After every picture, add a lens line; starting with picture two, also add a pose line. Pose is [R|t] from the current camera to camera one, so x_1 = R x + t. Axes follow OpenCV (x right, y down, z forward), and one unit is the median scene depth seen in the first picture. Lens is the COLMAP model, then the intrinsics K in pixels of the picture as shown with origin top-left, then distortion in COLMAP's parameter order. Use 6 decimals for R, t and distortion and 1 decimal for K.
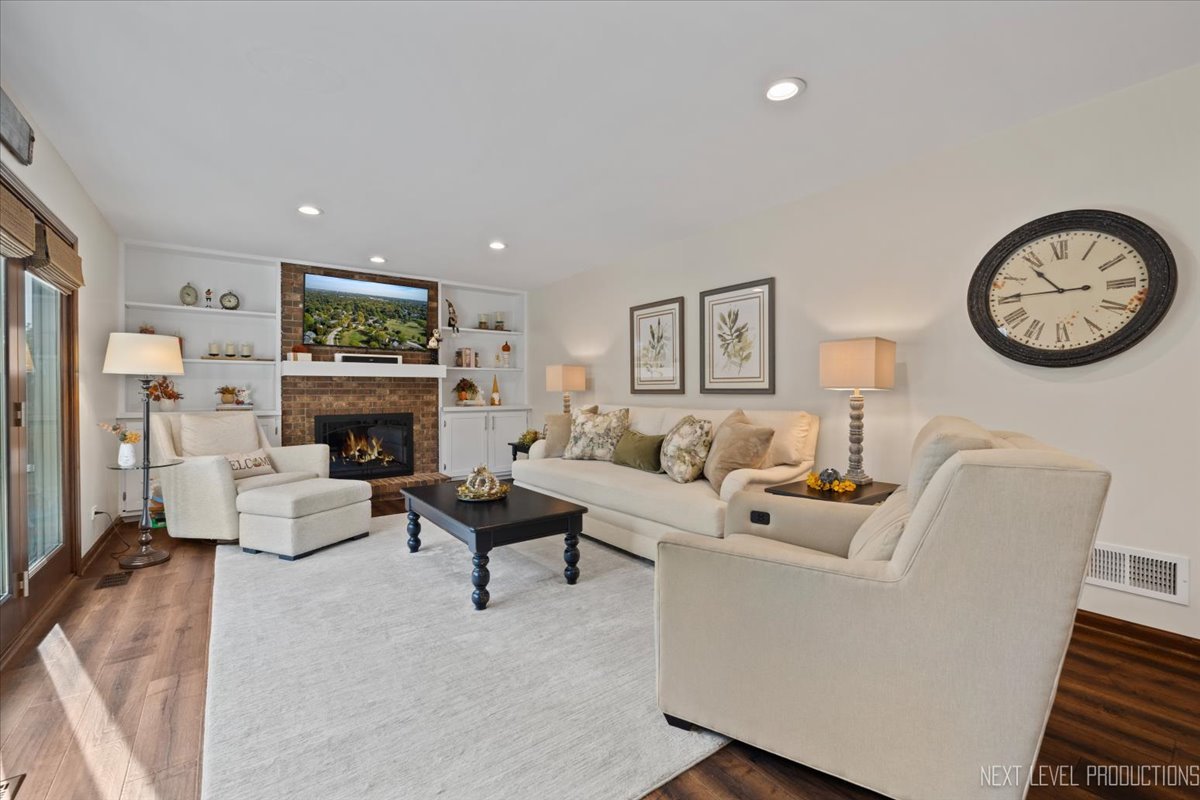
lens RADIAL K [[509.7, 0, 603.4], [0, 509.7, 391.7], [0, 0, 1]] dist [0.001007, 0.000019]
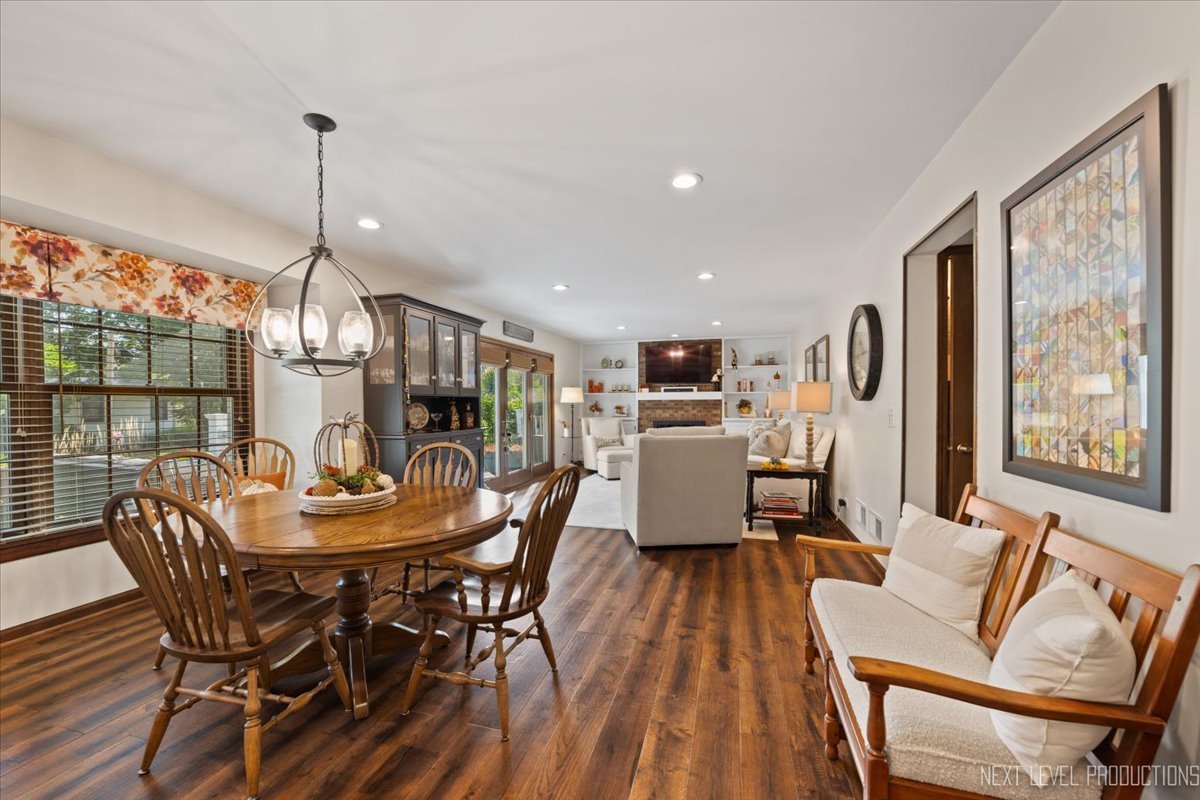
lens RADIAL K [[512.3, 0, 599.5], [0, 512.3, 409.1], [0, 0, 1]] dist [-0.004397, -0.000332]
pose [[0.612064, 0.009329, -0.790753, 0.765163], [0.001874, 0.999910, 0.013247, -0.020505], [0.790806, -0.009590, 0.611992, -0.297995]]
